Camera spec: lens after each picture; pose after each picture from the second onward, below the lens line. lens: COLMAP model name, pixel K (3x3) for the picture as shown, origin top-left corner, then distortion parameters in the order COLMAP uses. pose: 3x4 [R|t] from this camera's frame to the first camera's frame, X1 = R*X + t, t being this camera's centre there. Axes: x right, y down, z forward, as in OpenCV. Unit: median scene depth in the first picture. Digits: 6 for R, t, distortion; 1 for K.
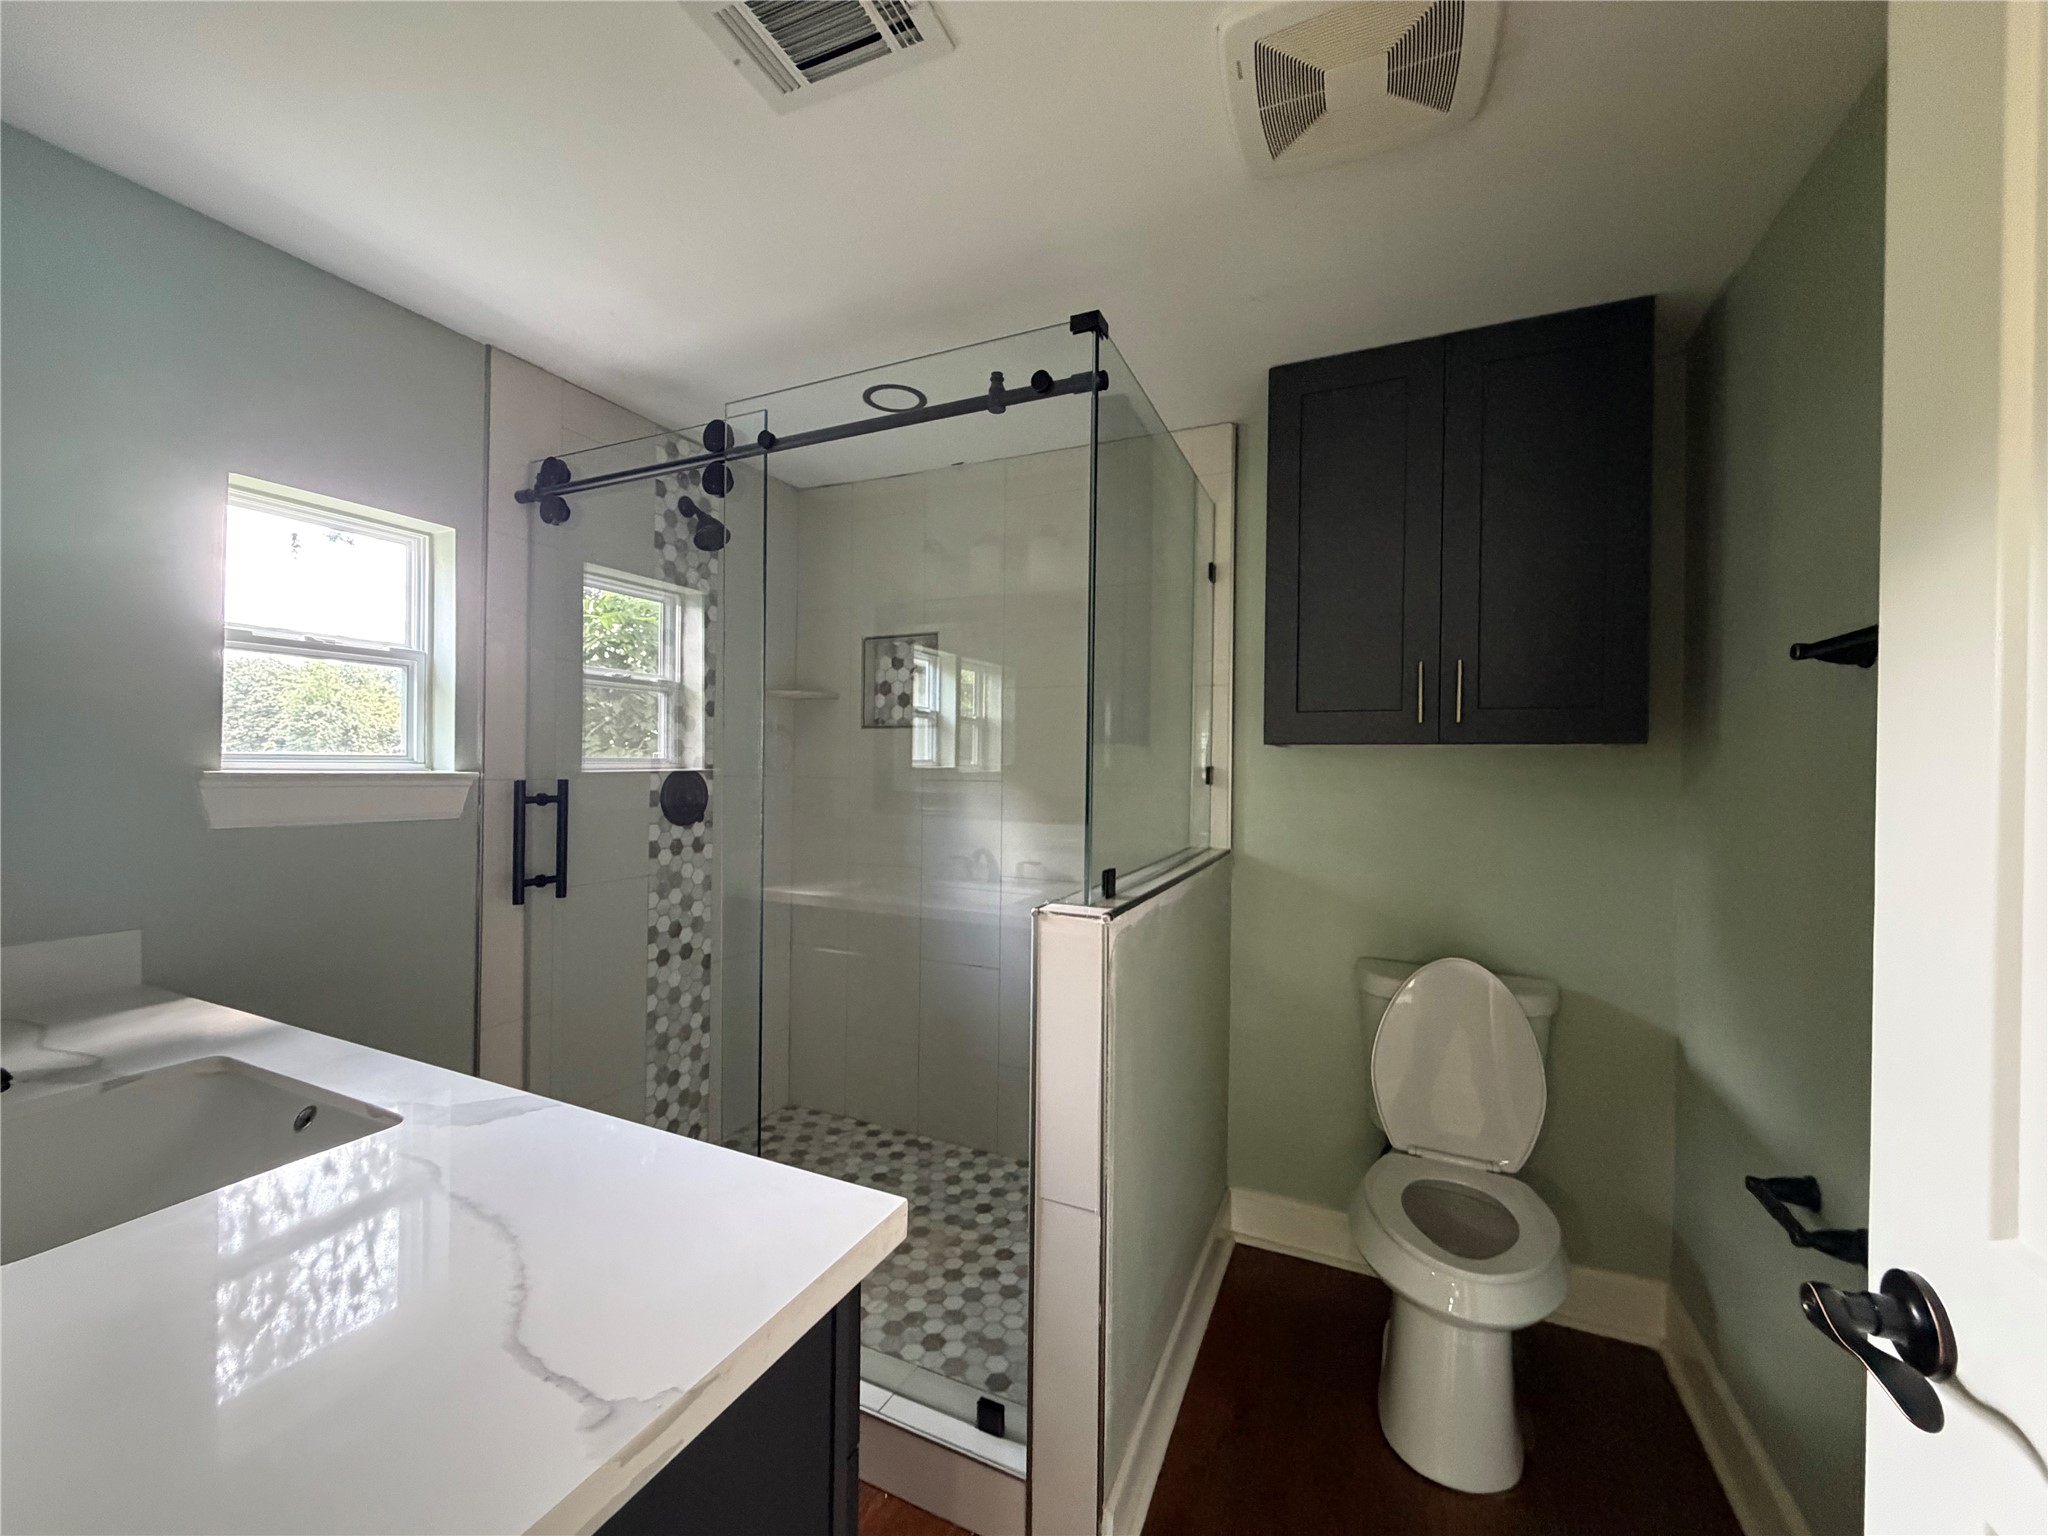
lens RADIAL K [[809.8, 0, 1019.7], [0, 809.8, 767.5], [0, 0, 1]] dist [-0.000818, -0.000194]
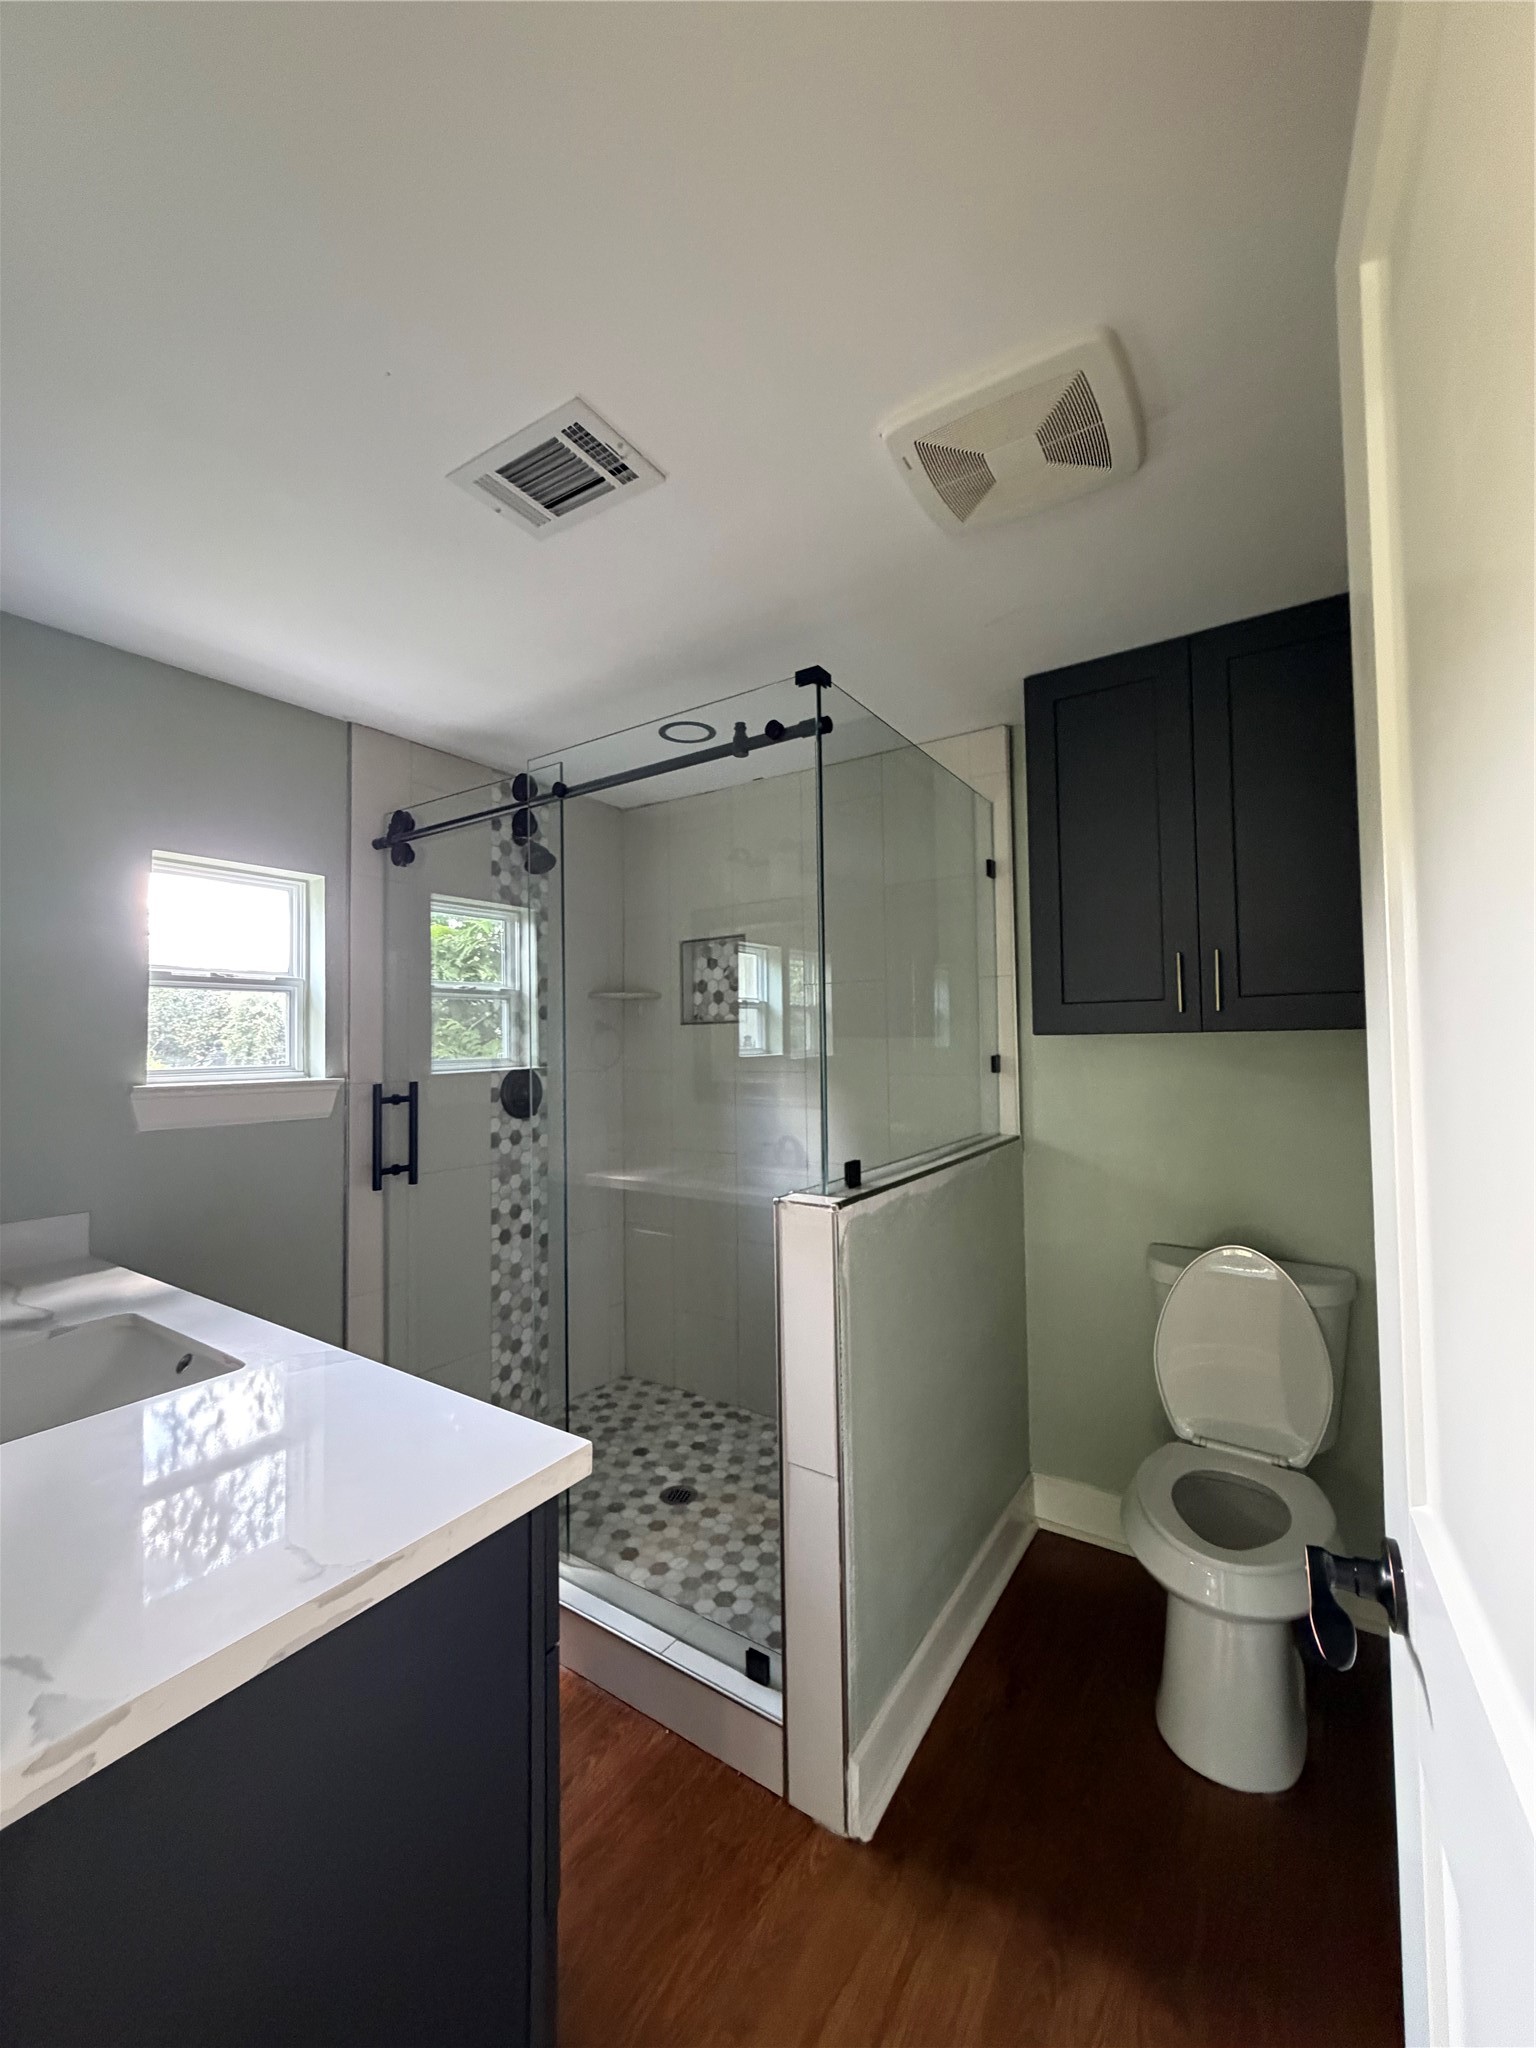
lens RADIAL K [[809.8, 0, 772.0], [0, 809.8, 1015.3], [0, 0, 1]] dist [-0.000818, -0.000194]
pose [[0.988055, -0.032001, -0.150743, 0.132459], [0.026453, 0.998902, -0.038667, -0.023475], [0.151814, 0.034217, 0.987817, -0.078206]]
